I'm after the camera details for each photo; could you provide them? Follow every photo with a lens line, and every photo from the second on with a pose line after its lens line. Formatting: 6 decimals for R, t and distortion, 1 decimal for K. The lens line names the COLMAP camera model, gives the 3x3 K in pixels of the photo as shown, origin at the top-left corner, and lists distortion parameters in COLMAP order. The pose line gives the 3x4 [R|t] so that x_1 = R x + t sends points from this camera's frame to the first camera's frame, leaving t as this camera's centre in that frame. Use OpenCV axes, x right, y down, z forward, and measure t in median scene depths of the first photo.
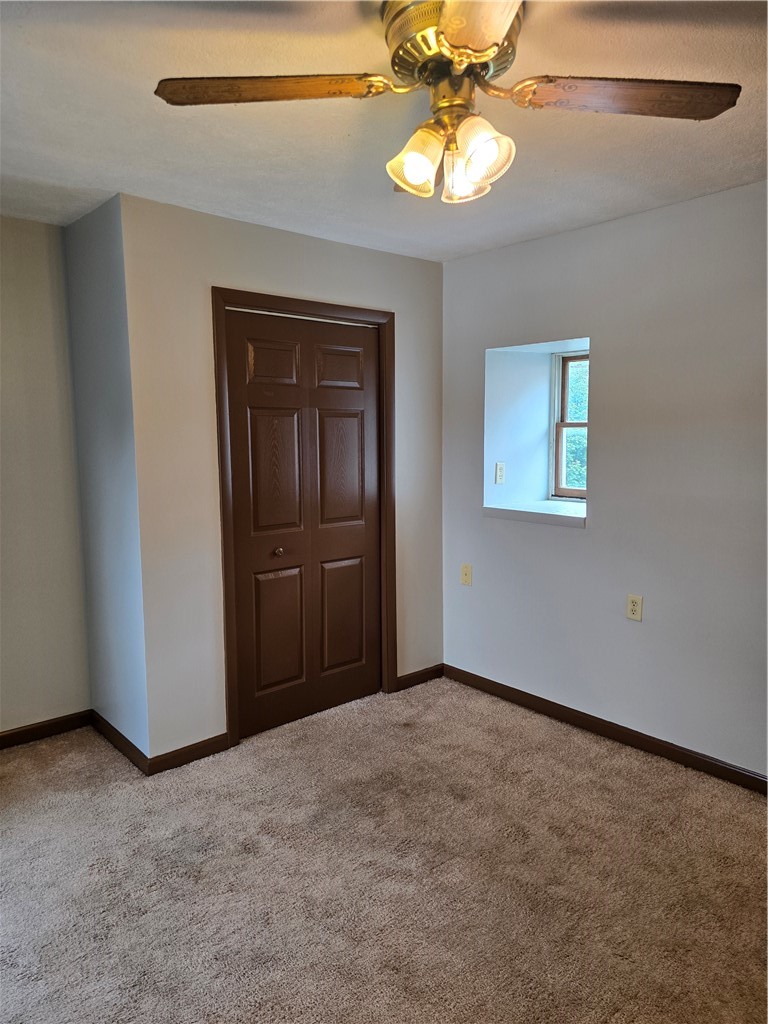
lens RADIAL K [[695.2, 0, 385.3], [0, 695.2, 505.1], [0, 0, 1]] dist [0.068851, -0.066984]
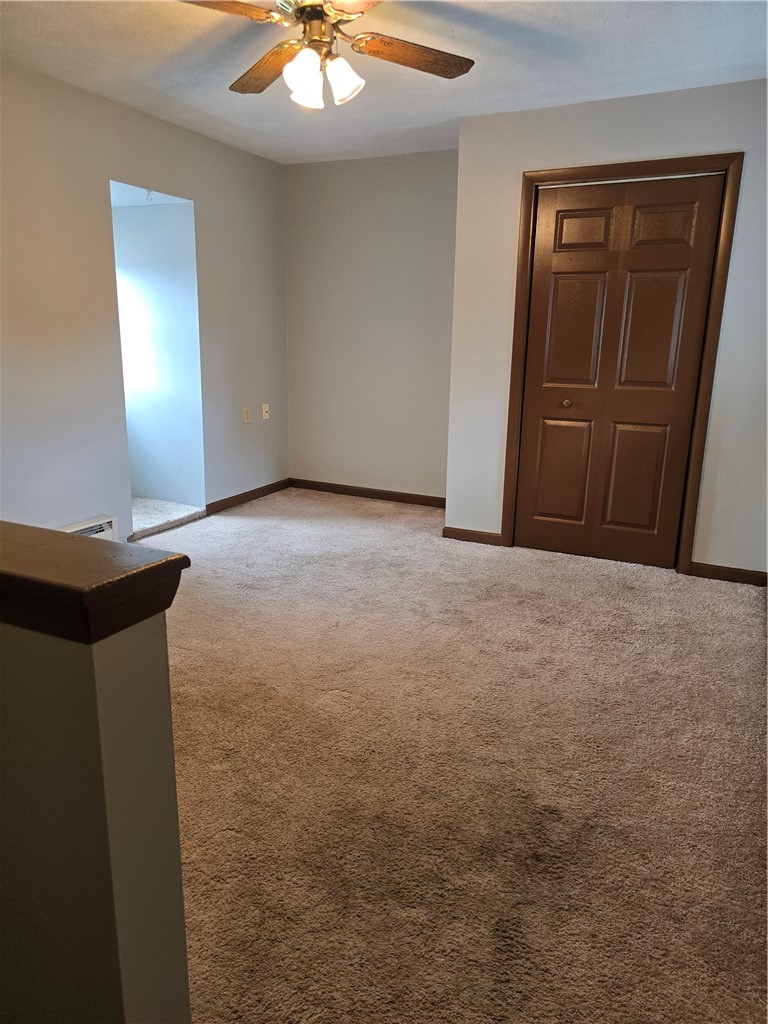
lens RADIAL K [[695.2, 0, 389.6], [0, 695.2, 511.5], [0, 0, 1]] dist [0.068851, -0.066984]
pose [[0.376444, 0.235773, -0.895936, 0.926403], [-0.118329, 0.971390, 0.205911, 0.040974], [0.918851, 0.028501, 0.393573, 0.312434]]
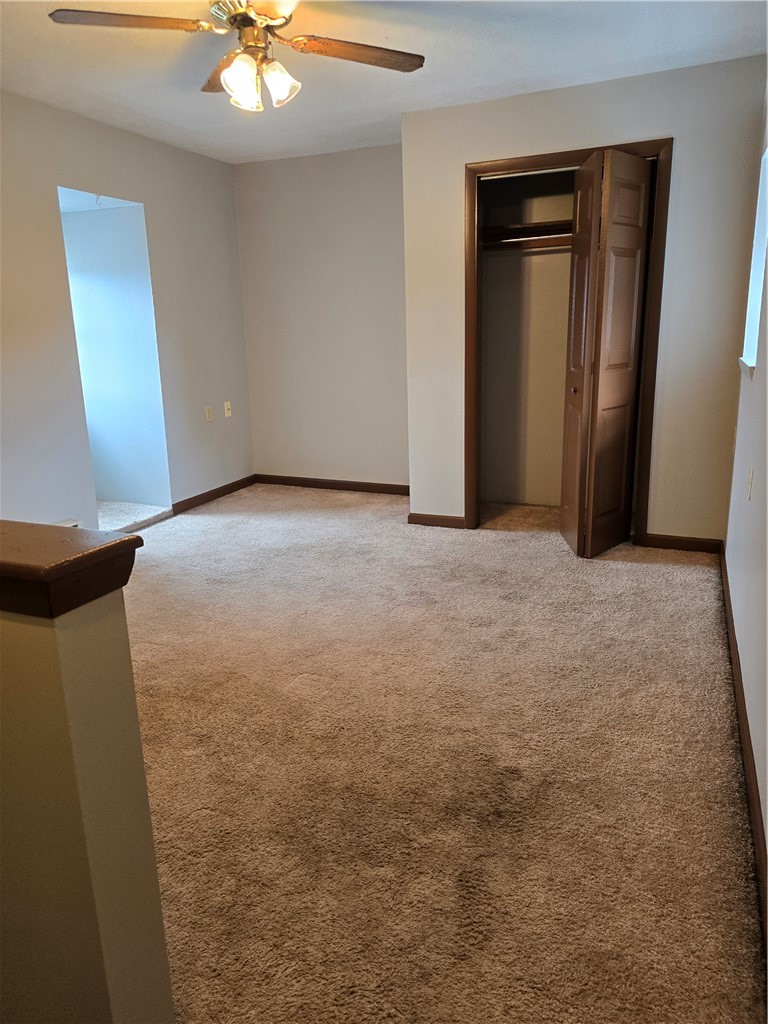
lens RADIAL K [[695.2, 0, 385.6], [0, 695.2, 502.6], [0, 0, 1]] dist [0.068851, -0.066984]
pose [[0.418712, 0.212875, -0.882816, 0.959046], [-0.073736, 0.976897, 0.200589, 0.042087], [0.905121, -0.018893, 0.424735, 0.316042]]
